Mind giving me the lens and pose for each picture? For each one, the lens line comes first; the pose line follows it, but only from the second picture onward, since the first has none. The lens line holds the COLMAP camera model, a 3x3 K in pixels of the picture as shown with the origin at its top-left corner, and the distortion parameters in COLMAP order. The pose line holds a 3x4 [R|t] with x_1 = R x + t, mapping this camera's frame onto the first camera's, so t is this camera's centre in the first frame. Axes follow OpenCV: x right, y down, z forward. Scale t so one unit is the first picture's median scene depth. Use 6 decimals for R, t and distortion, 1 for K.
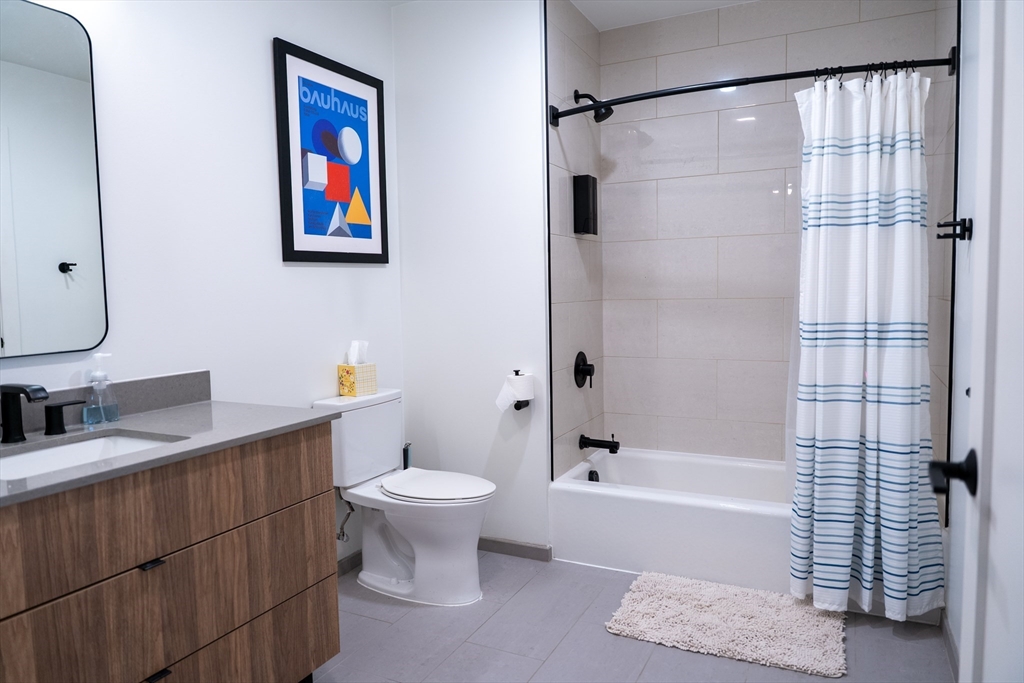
lens RADIAL K [[692.4, 0, 508.2], [0, 692.4, 343.3], [0, 0, 1]] dist [-0.003584, -0.016359]
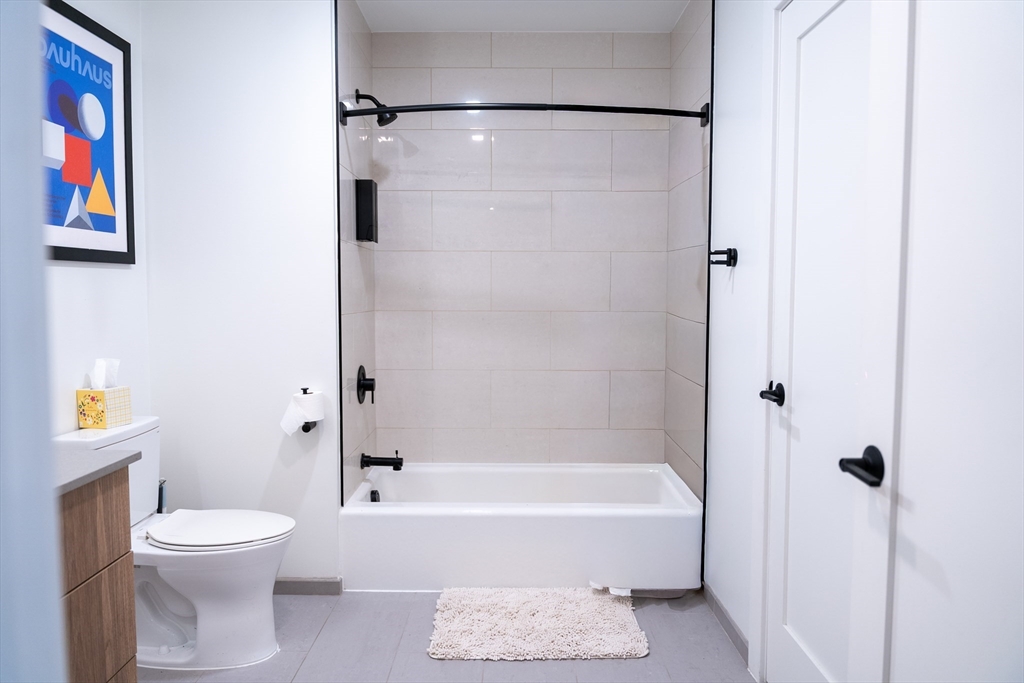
lens RADIAL K [[694.1, 0, 516.3], [0, 694.1, 339.0], [0, 0, 1]] dist [-0.013132, -0.010014]
pose [[0.892901, -0.006438, 0.450206, -0.184357], [0.014091, 0.999808, -0.013649, -0.011388], [-0.450032, 0.018531, 0.892820, 0.083274]]
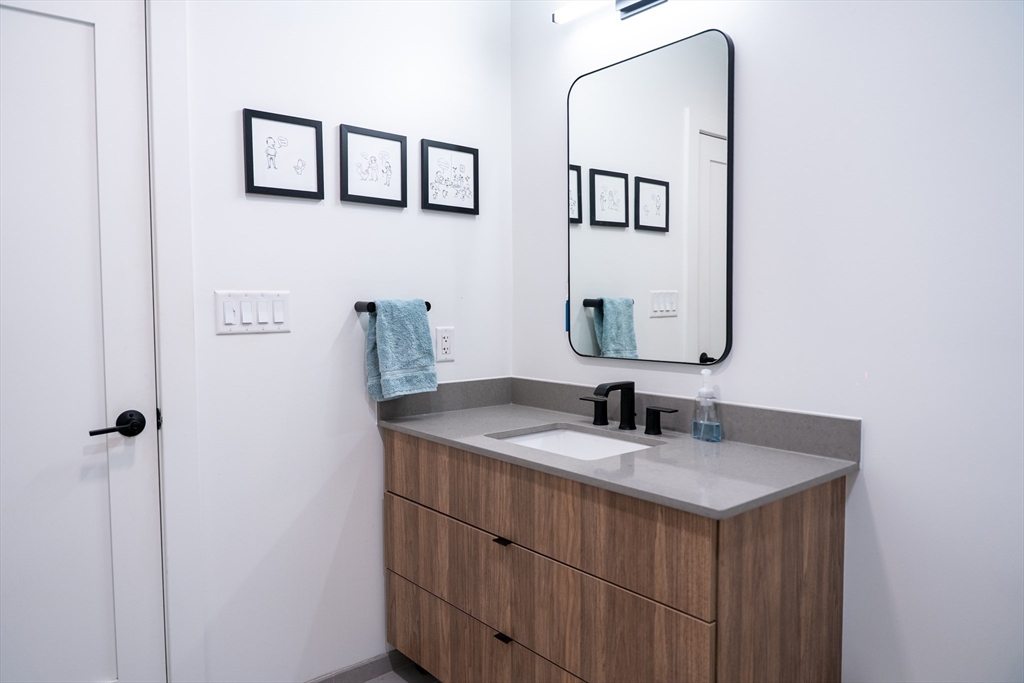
lens RADIAL K [[694.1, 0, 513.2], [0, 694.1, 335.2], [0, 0, 1]] dist [-0.013132, -0.010014]
pose [[-0.411661, 0.063006, -0.909157, 0.336011], [-0.058124, 0.993761, 0.095187, -0.090944], [0.909482, 0.092028, -0.405430, 0.927149]]
